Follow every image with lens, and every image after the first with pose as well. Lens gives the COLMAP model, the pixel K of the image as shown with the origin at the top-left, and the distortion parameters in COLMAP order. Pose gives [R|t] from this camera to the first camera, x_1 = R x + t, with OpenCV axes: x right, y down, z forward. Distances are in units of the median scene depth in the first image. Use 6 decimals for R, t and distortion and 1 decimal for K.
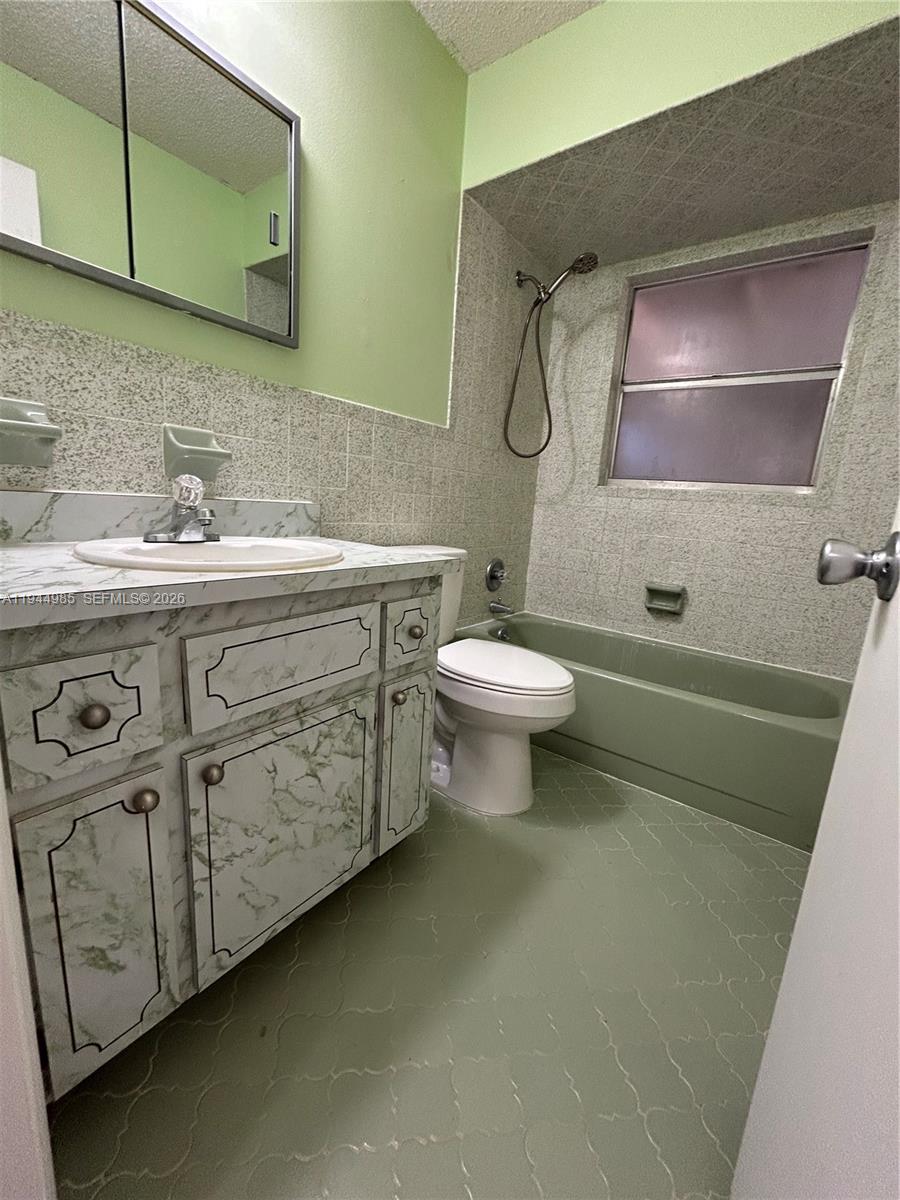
lens RADIAL K [[482.9, 0, 452.0], [0, 482.9, 604.3], [0, 0, 1]] dist [-0.000212, 0.000430]
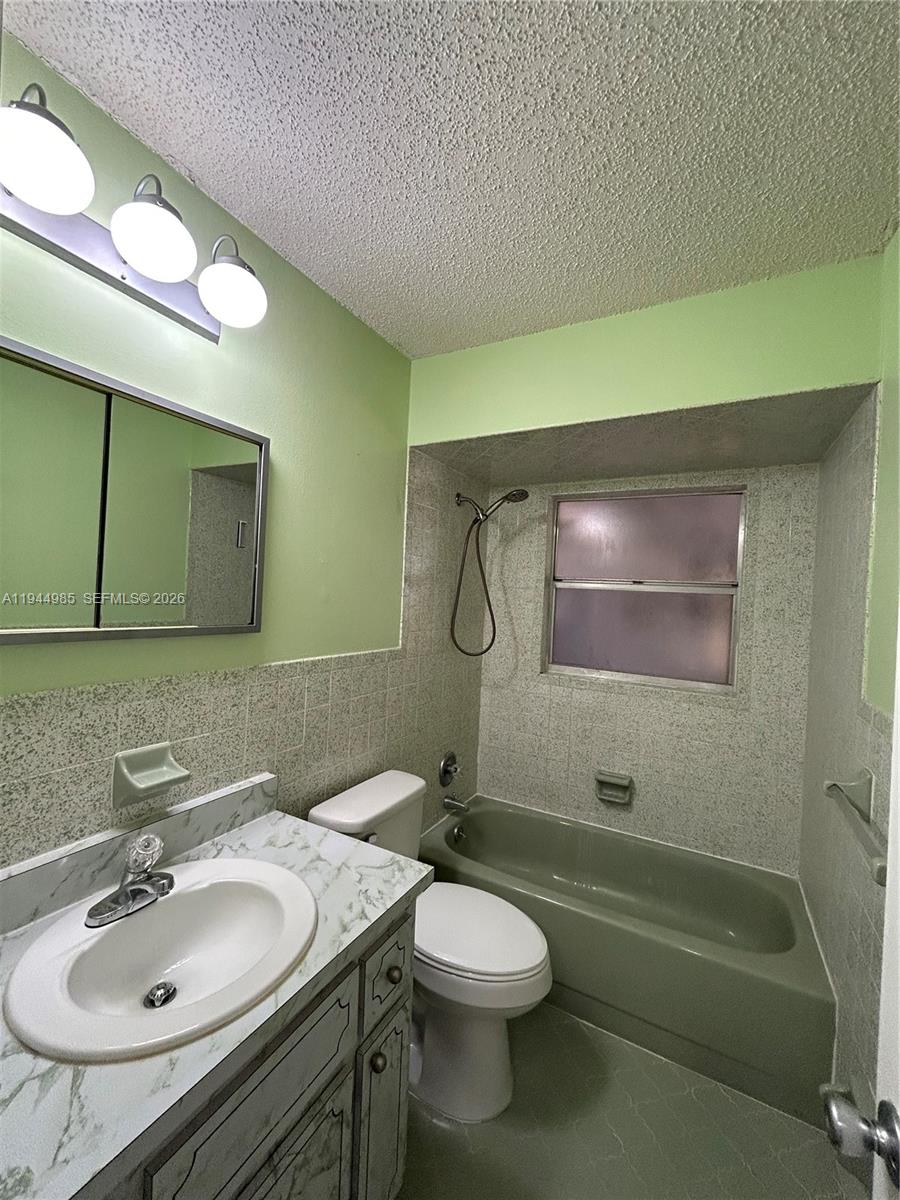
lens RADIAL K [[482.9, 0, 450.8], [0, 482.9, 599.5], [0, 0, 1]] dist [-0.000212, 0.000430]
pose [[0.989382, -0.024166, 0.143317, -0.051762], [0.050656, 0.981586, -0.184184, -0.298043], [-0.136227, 0.189488, 0.972387, -0.036935]]
